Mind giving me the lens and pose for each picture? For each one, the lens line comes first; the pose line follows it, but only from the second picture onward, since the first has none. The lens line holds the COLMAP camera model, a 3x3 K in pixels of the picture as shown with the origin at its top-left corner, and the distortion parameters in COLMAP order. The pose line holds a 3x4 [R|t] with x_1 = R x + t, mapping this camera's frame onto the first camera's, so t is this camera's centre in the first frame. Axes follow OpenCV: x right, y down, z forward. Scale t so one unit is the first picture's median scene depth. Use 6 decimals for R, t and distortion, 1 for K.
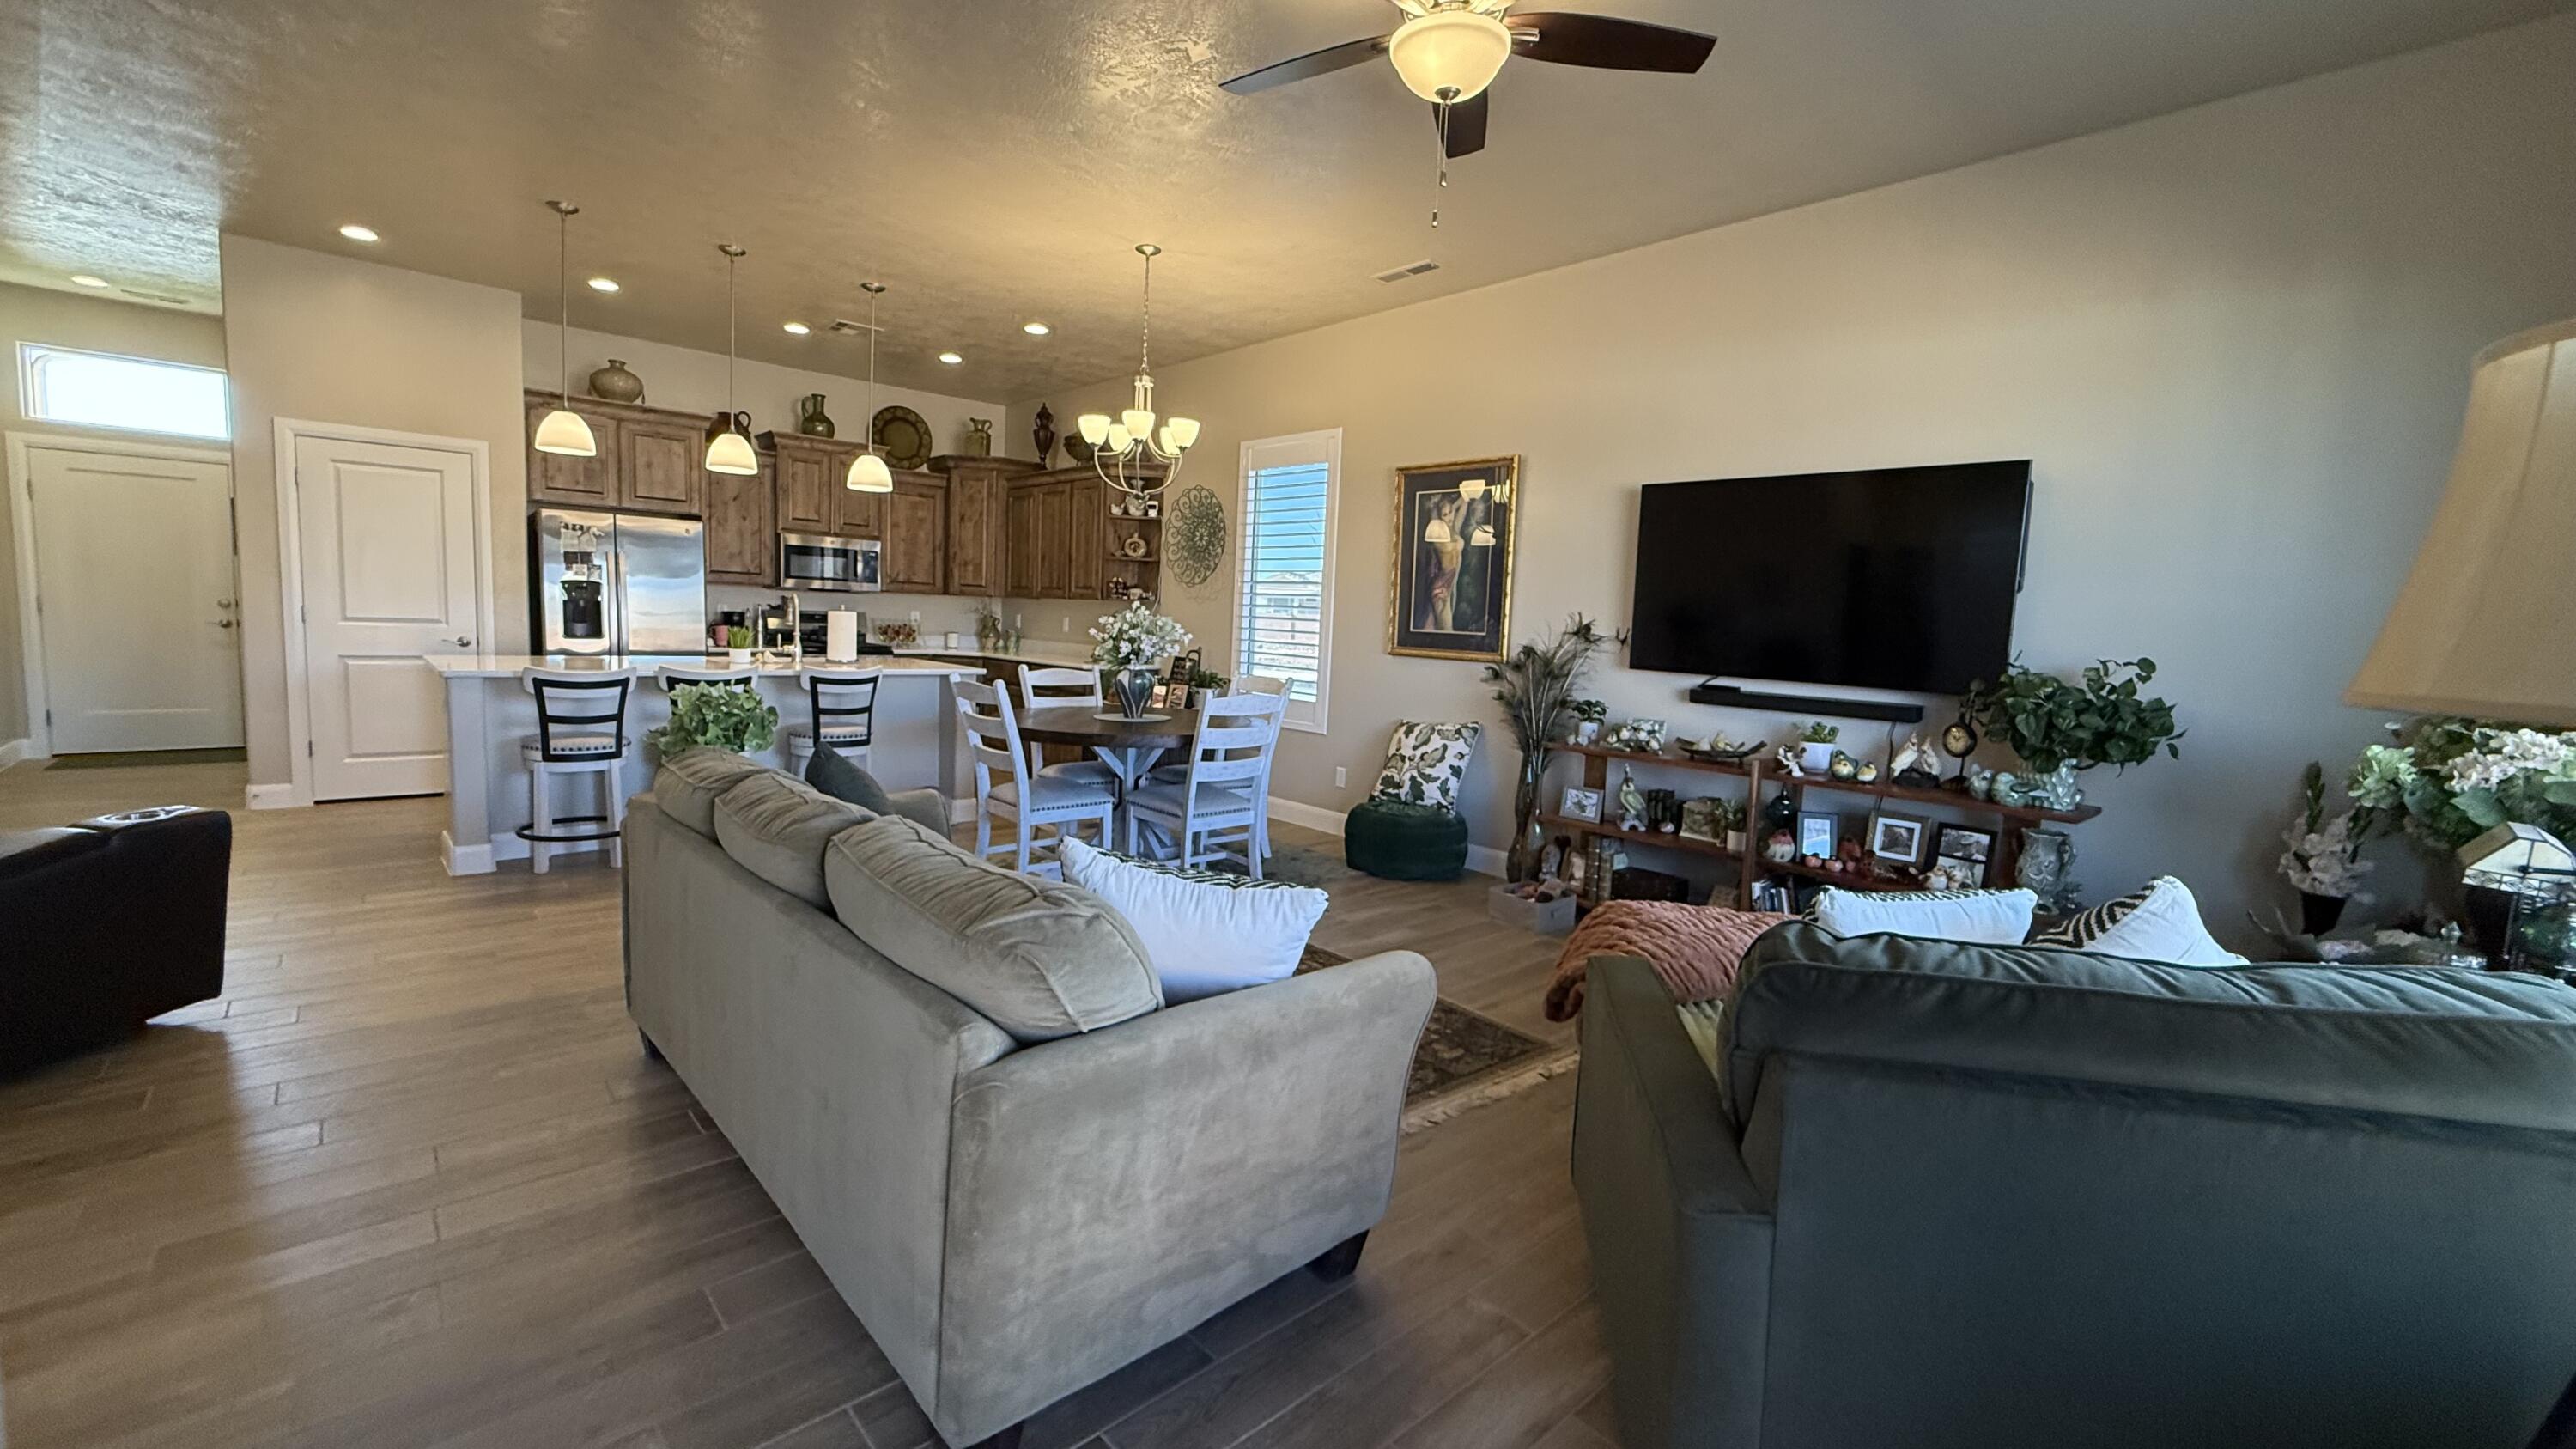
lens RADIAL K [[1030.5, 0, 1283.9], [0, 1030.5, 723.0], [0, 0, 1]] dist [-0.000352, -0.000272]
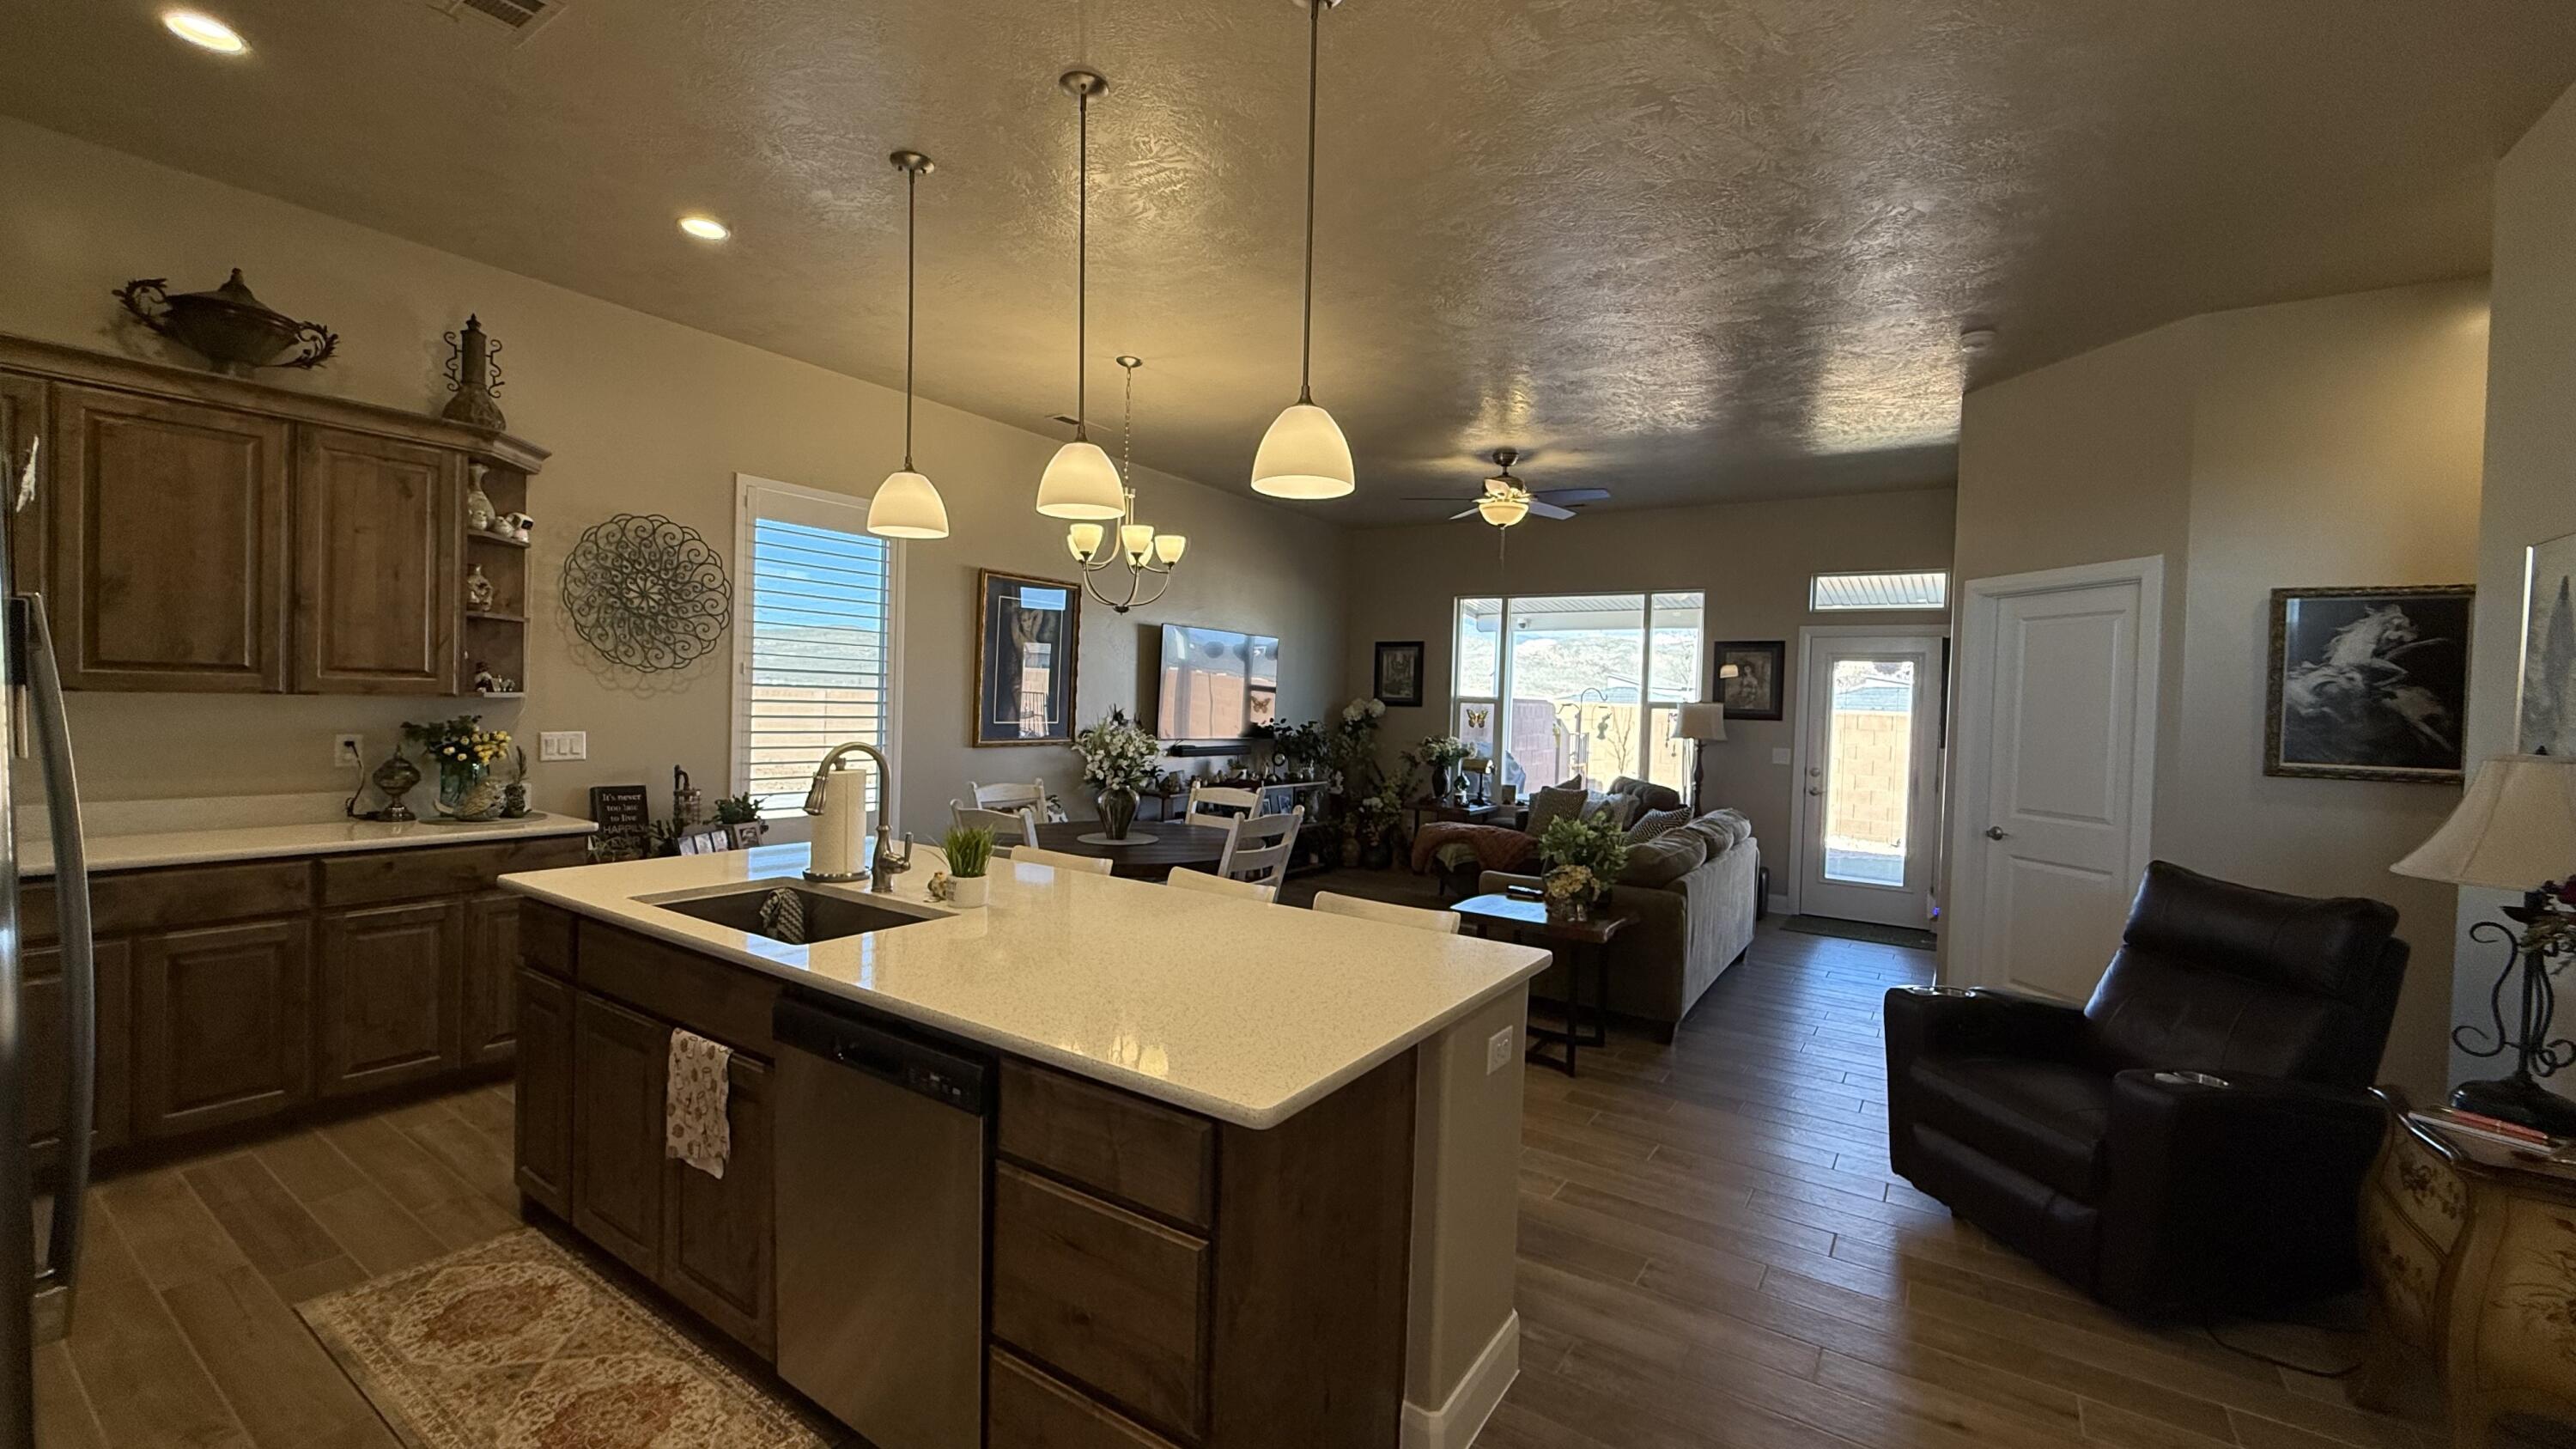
lens RADIAL K [[1030.5, 0, 1278.8], [0, 1030.5, 721.5], [0, 0, 1]] dist [-0.000352, -0.000272]
pose [[-0.230362, -0.073759, 0.970306, -0.873578], [0.055404, 0.994512, 0.088752, -0.150018], [-0.971527, 0.074204, -0.225011, 0.845500]]
